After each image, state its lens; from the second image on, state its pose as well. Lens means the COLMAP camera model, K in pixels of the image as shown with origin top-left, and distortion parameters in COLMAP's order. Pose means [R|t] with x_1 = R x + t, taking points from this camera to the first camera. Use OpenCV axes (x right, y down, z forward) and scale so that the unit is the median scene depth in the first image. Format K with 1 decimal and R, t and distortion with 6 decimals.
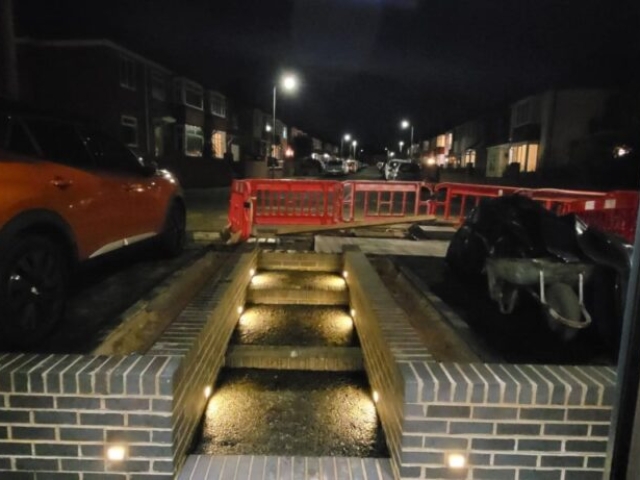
lens RADIAL K [[453.8, 0, 316.2], [0, 453.8, 232.2], [0, 0, 1]] dist [0.004833, -0.001406]
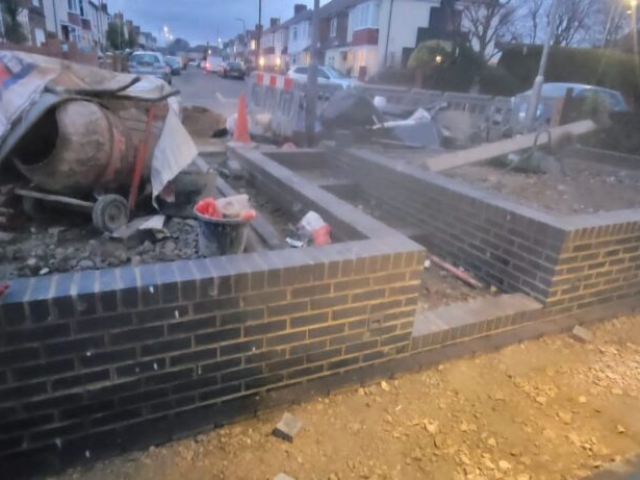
lens RADIAL K [[433.7, 0, 311.8], [0, 433.7, 233.8], [0, 0, 1]] dist [0.011008, -0.000515]
pose [[0.915127, -0.119436, 0.385069, -0.943563], [0.031144, 0.973200, 0.227842, 0.023765], [-0.401962, -0.196511, 0.894321, 0.145338]]
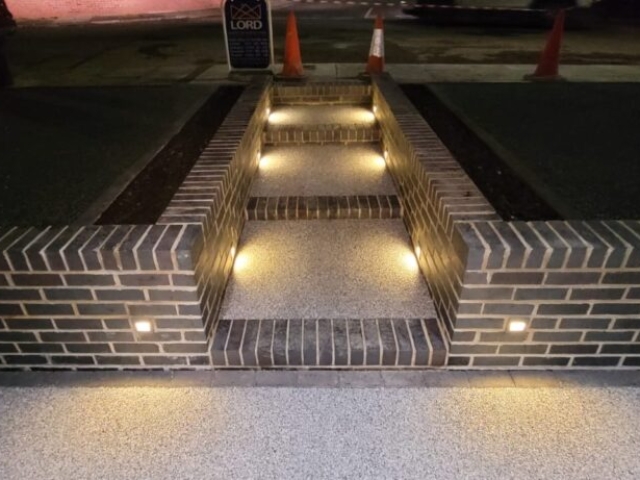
lens RADIAL K [[433.7, 0, 311.8], [0, 433.7, 233.8], [0, 0, 1]] dist [0.011008, -0.000515]
pose [[0.998495, -0.028507, -0.046843, -0.049035], [0.044182, 0.924204, 0.379336, -0.006960], [0.032479, -0.380835, 0.924073, 0.258304]]
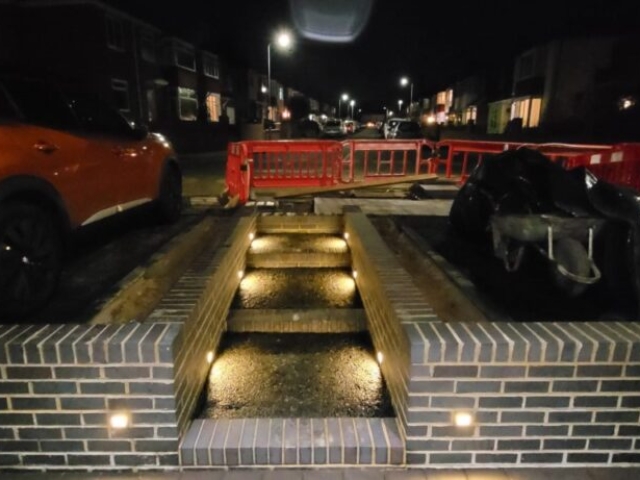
lens RADIAL K [[451.9, 0, 316.4], [0, 451.9, 238.0], [0, 0, 1]] dist [0.005962, 0.000239]
pose [[0.999663, -0.025951, -0.000781, -0.000357], [0.025911, 0.995299, 0.093324, 0.009400], [-0.001644, -0.093313, 0.995636, 0.053802]]
